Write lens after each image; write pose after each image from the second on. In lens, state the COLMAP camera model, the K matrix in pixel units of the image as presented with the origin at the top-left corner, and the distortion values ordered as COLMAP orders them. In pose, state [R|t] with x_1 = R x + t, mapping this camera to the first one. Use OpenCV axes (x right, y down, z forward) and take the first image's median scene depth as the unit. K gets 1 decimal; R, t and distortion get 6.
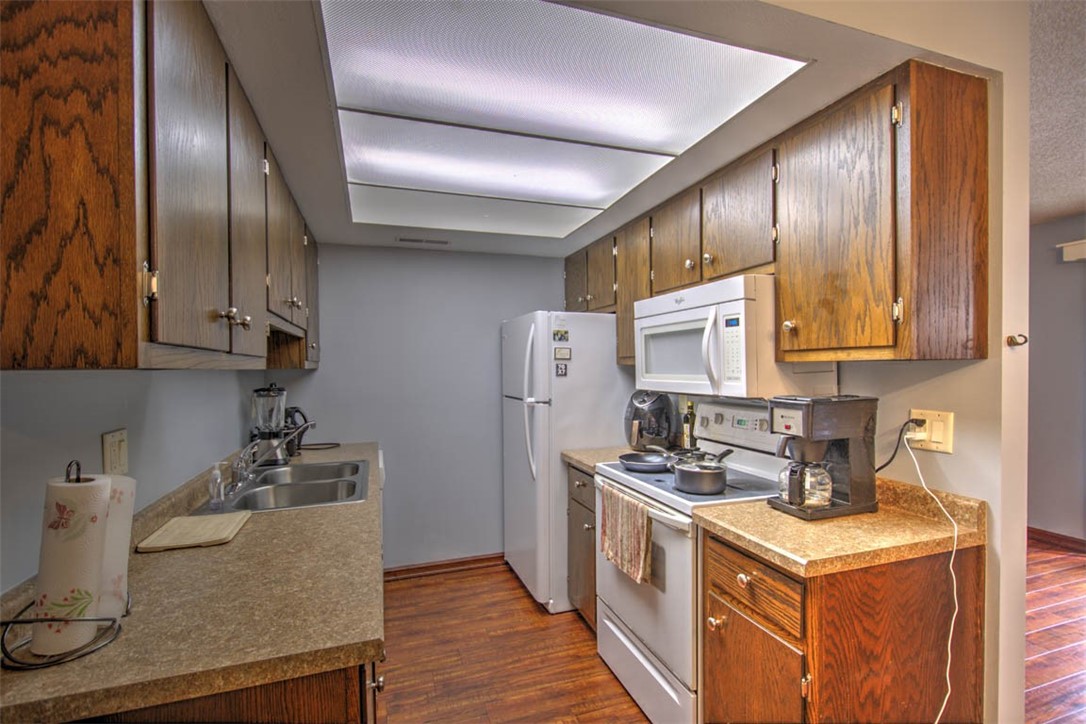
lens RADIAL K [[495.1, 0, 541.9], [0, 495.1, 379.5], [0, 0, 1]] dist [0.001242, 0.000287]
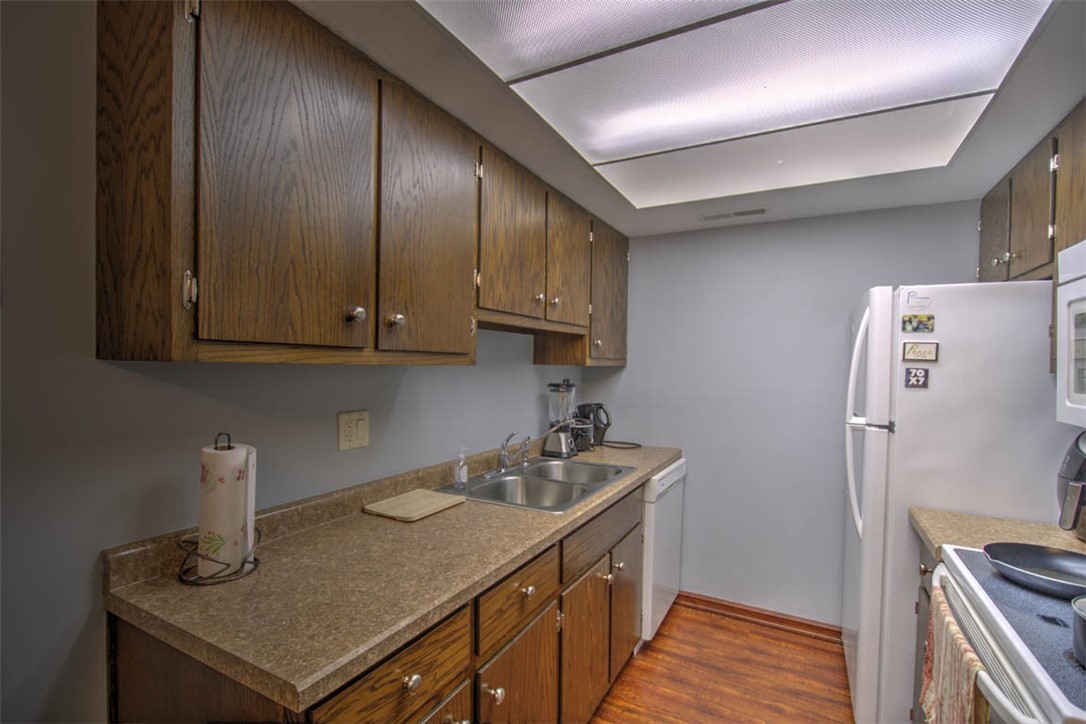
lens RADIAL K [[496.4, 0, 542.1], [0, 496.4, 375.7], [0, 0, 1]] dist [-0.000646, -0.000206]
pose [[0.678915, 0.039456, -0.733156, 0.181768], [-0.042162, 0.999002, 0.014720, -0.011921], [0.733005, 0.020917, 0.679901, 0.234063]]
